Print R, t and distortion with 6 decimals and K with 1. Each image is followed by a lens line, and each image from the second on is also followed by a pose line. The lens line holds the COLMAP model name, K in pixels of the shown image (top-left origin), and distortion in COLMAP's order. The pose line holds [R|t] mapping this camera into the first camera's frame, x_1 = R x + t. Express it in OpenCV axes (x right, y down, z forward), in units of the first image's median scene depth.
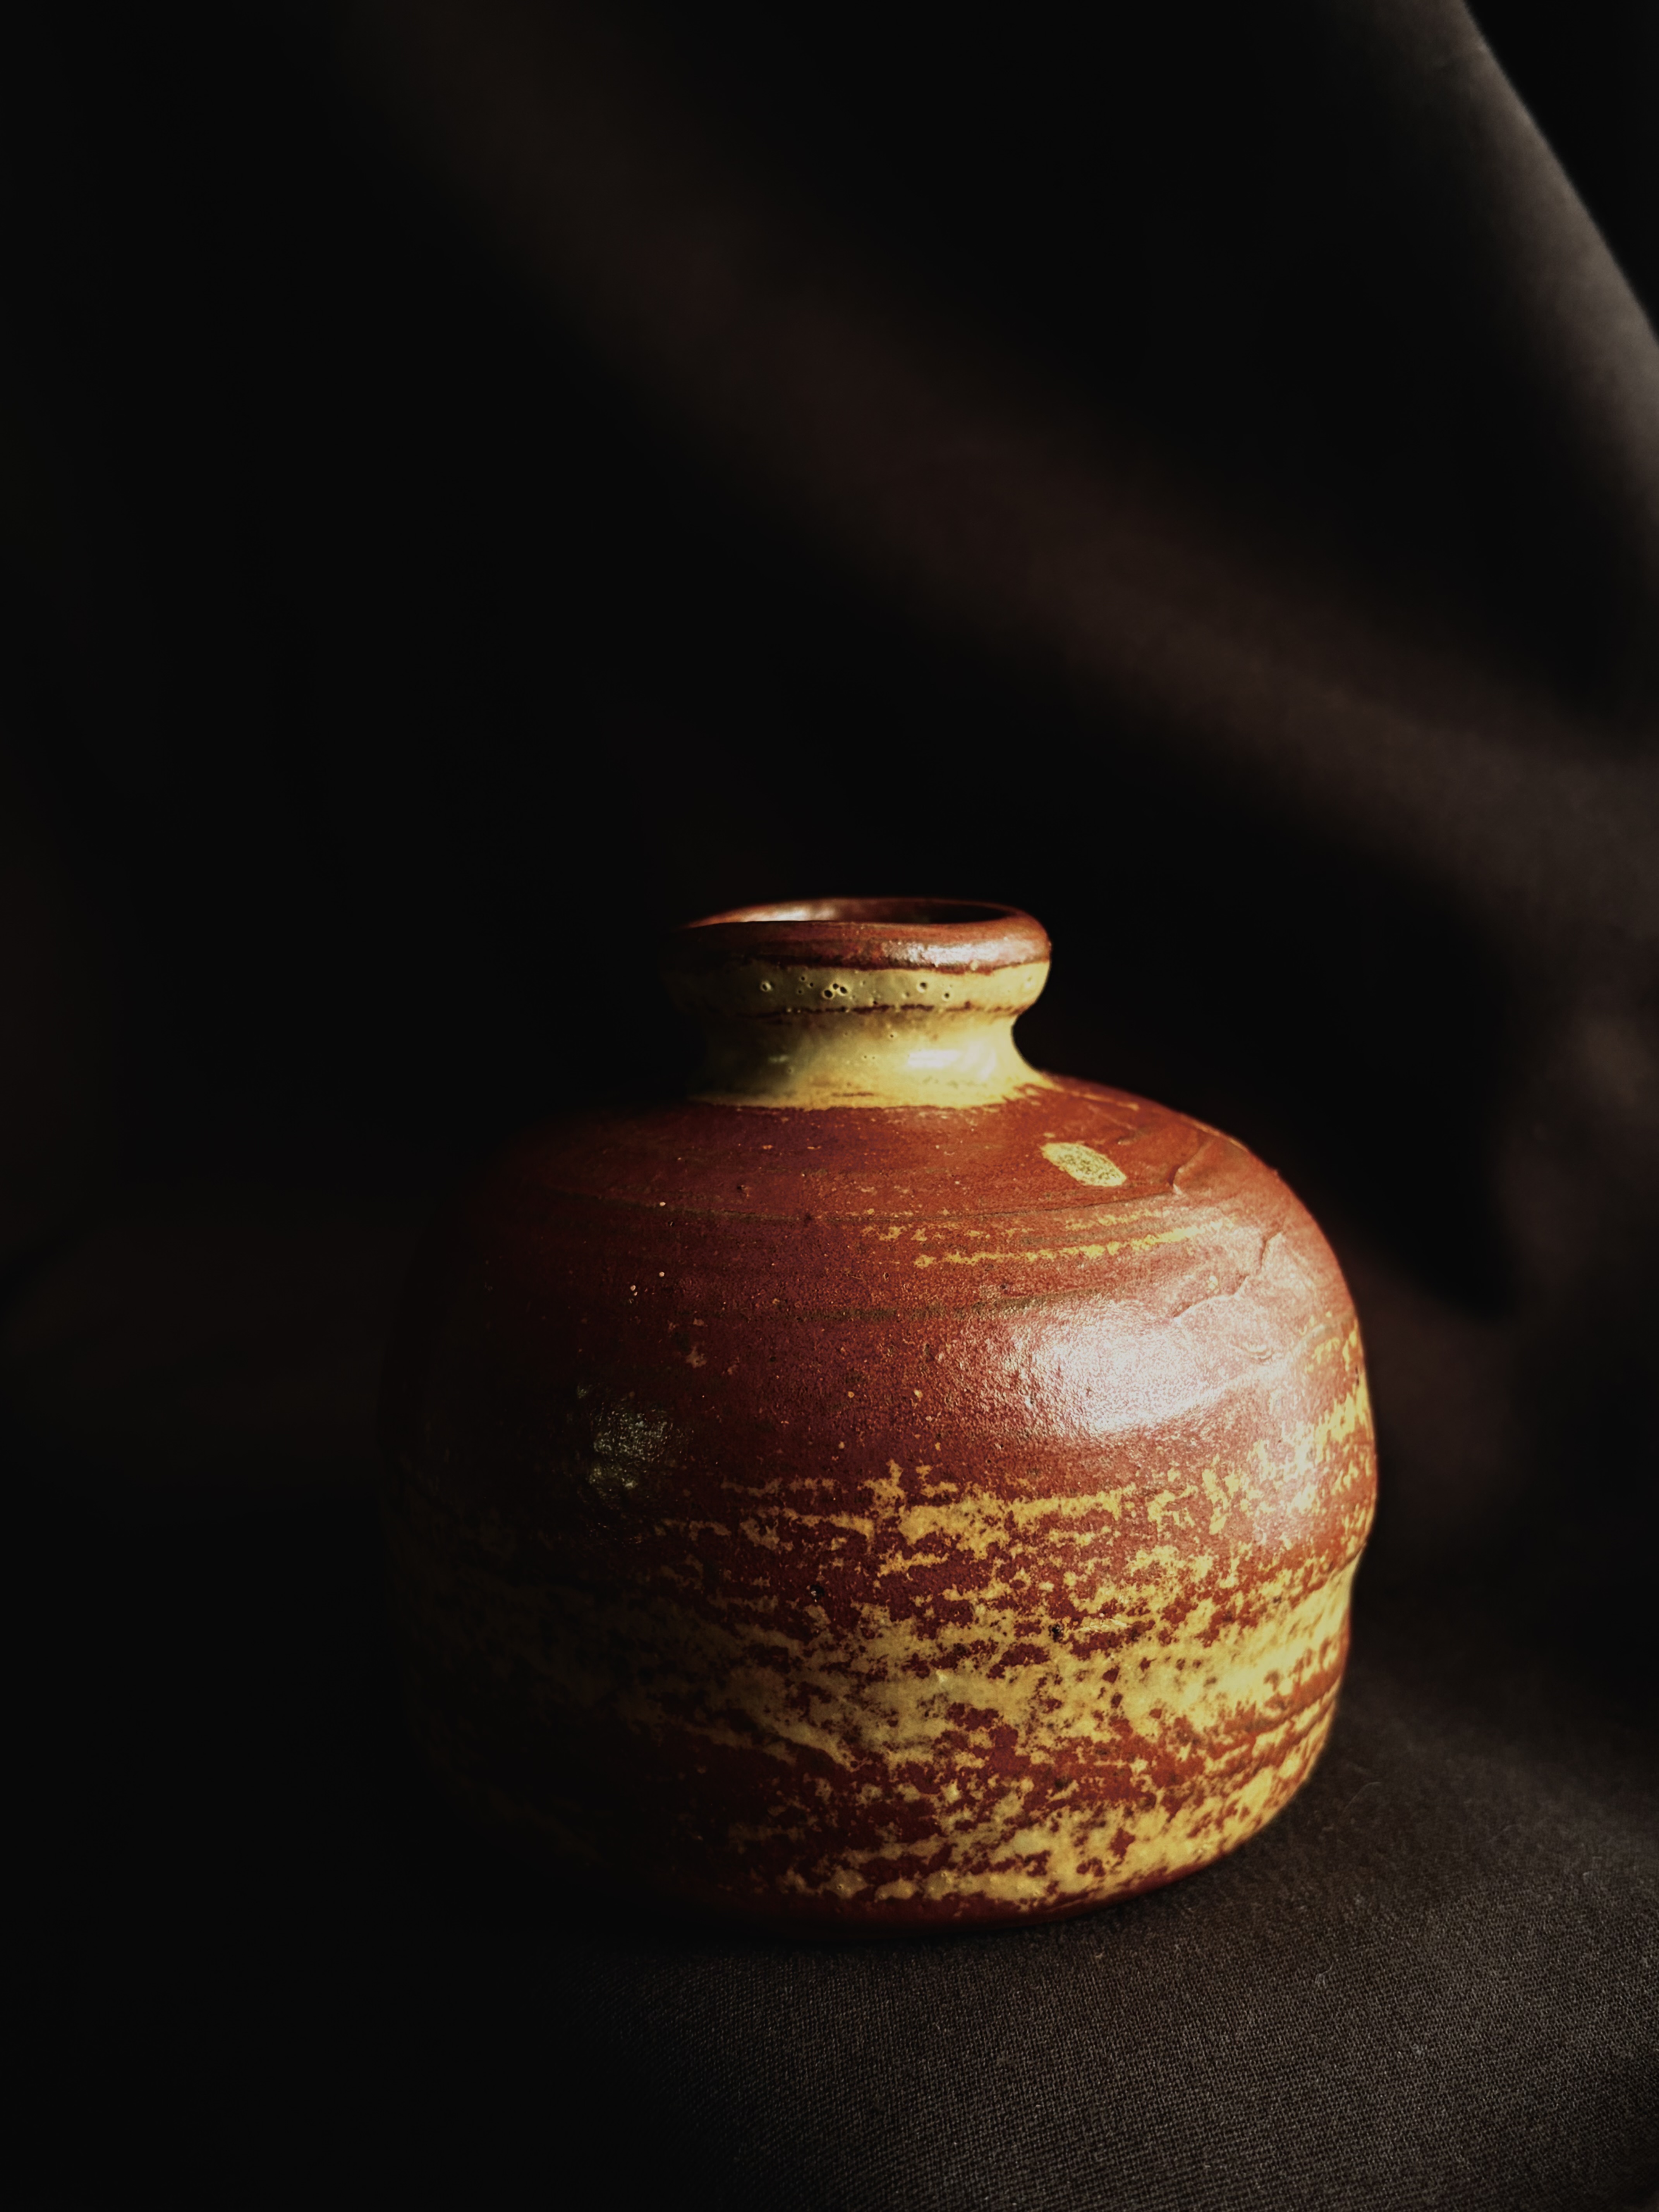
lens RADIAL K [[2401.4, 0, 829.5], [0, 2401.4, 1106.0], [0, 0, 1]] dist [0.012512, 0.019413]
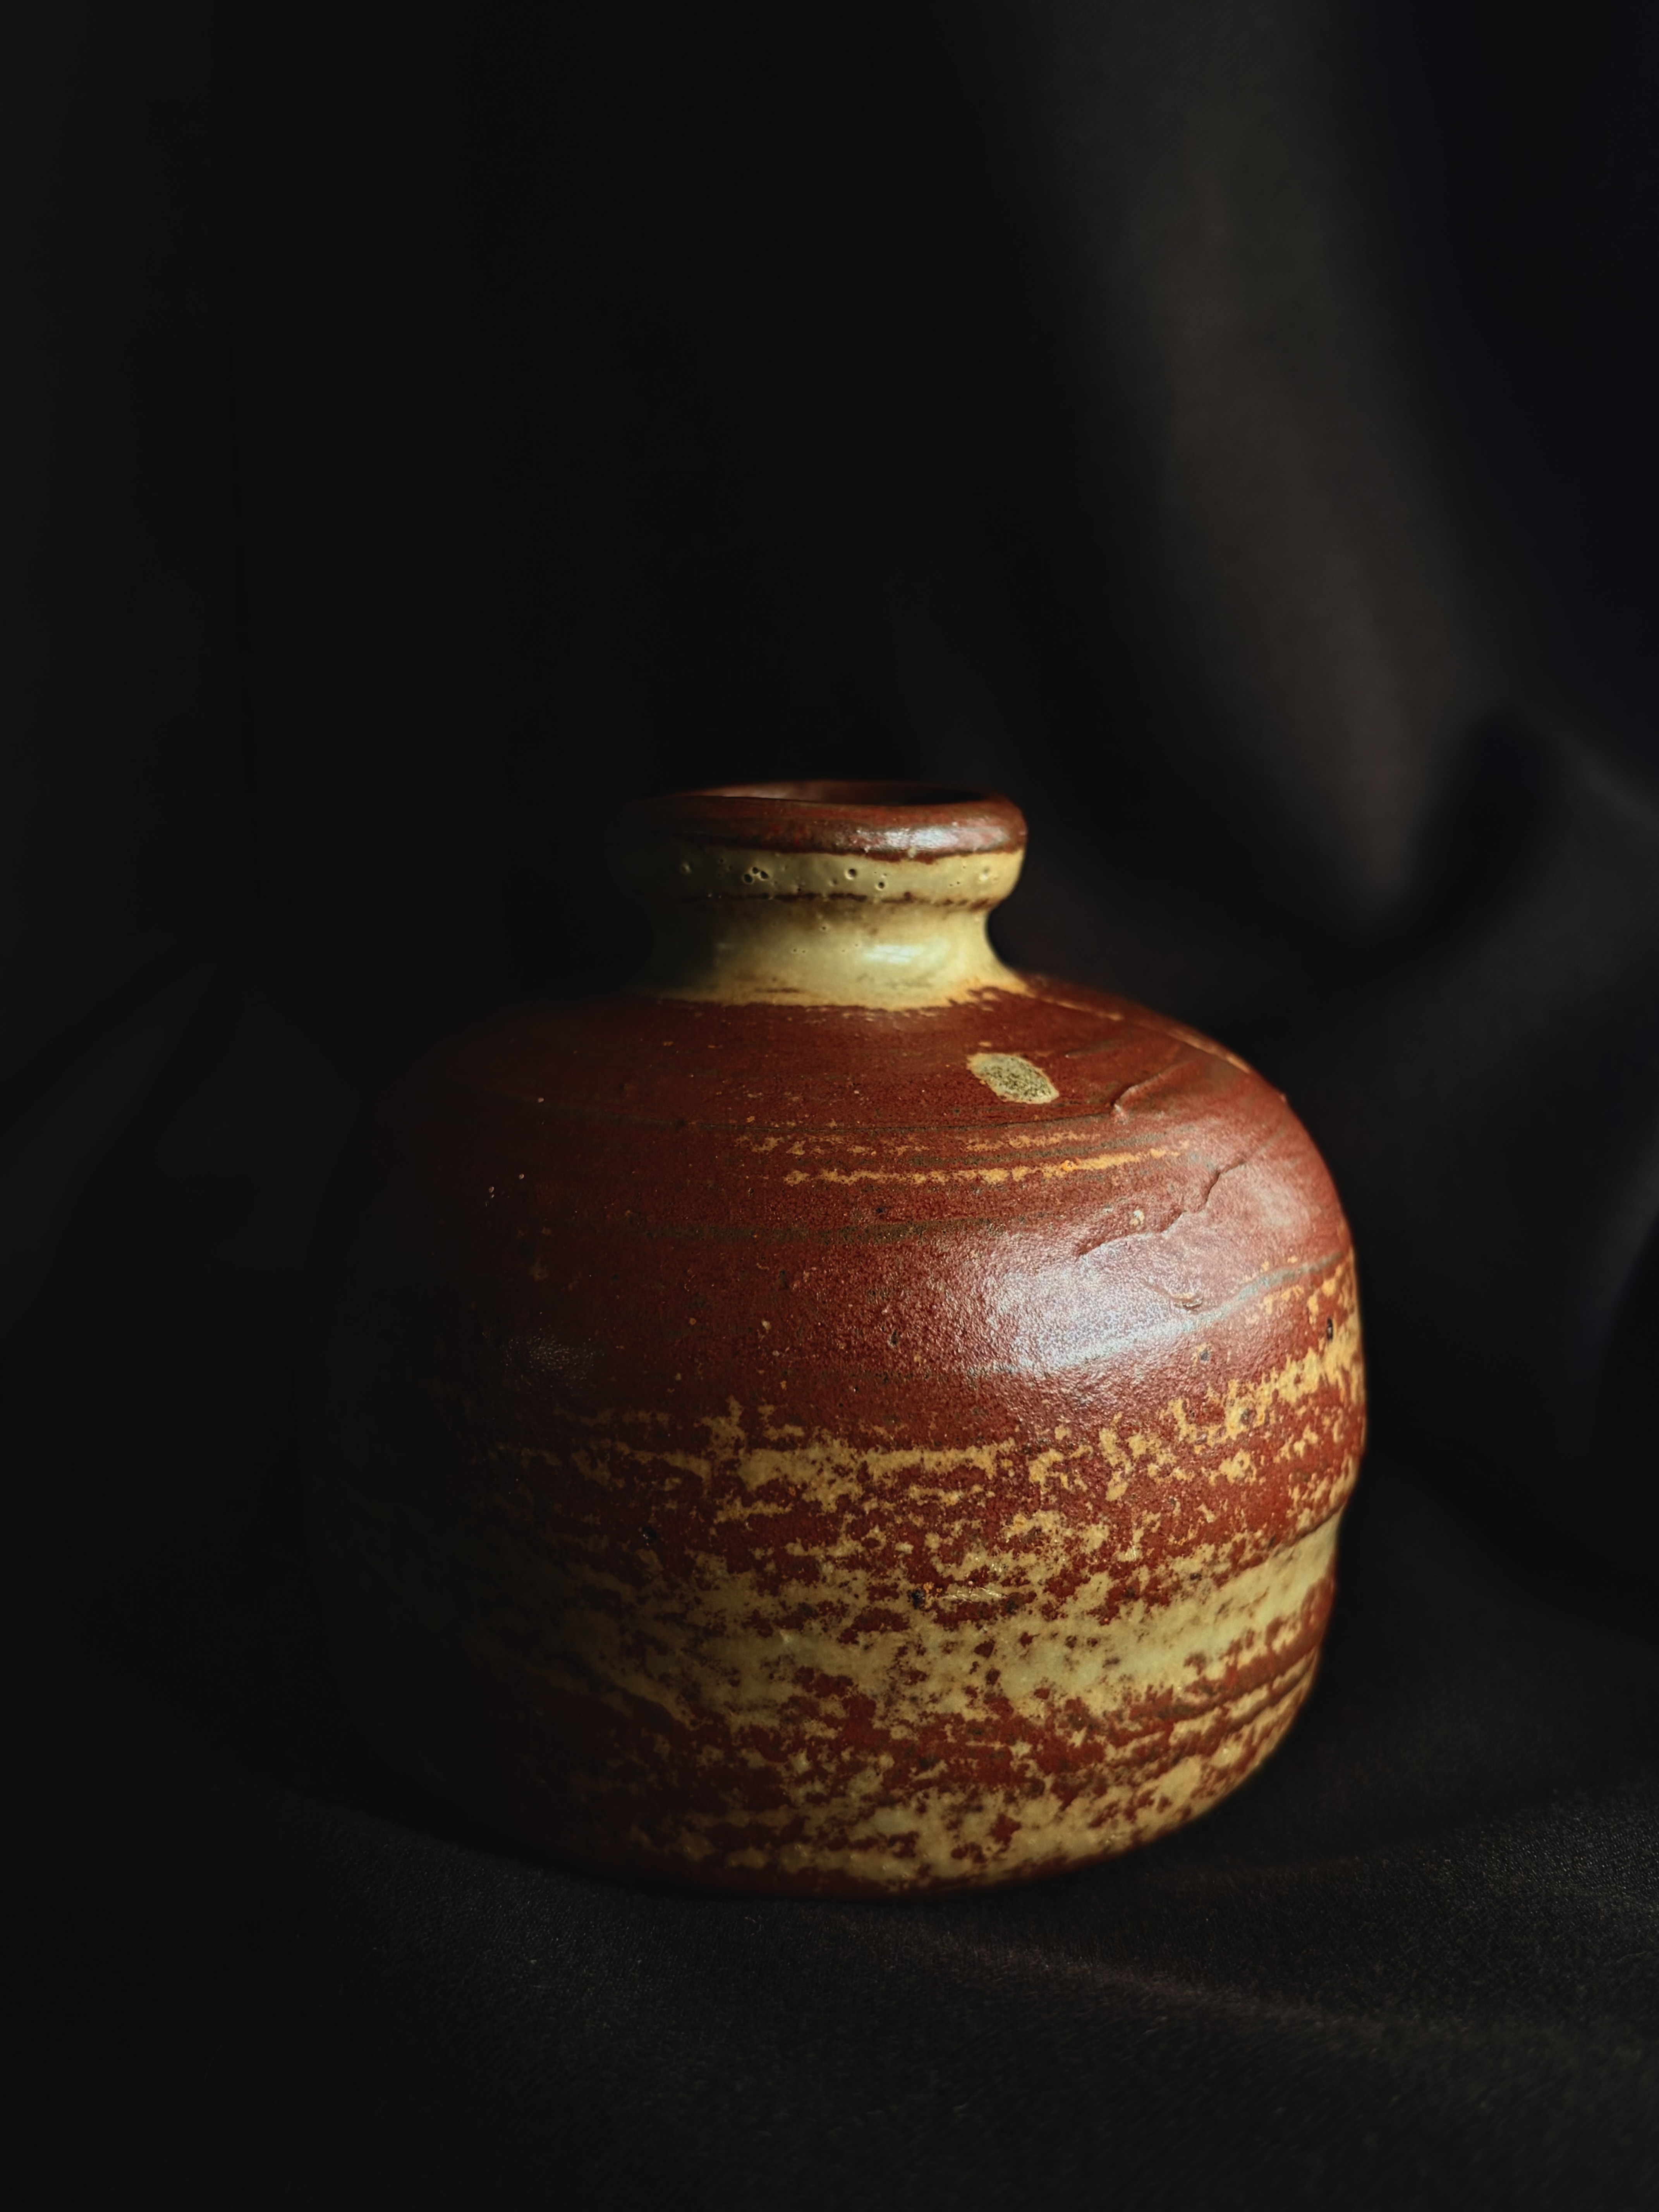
lens RADIAL K [[2219.8, 0, 829.5], [0, 2219.8, 1106.0], [0, 0, 1]] dist [0.003299, -0.028578]
pose [[0.987169, 0.046417, -0.152780, 0.174880], [-0.039637, 0.998102, 0.047127, -0.001587], [0.154678, -0.040466, 0.987136, 0.181397]]
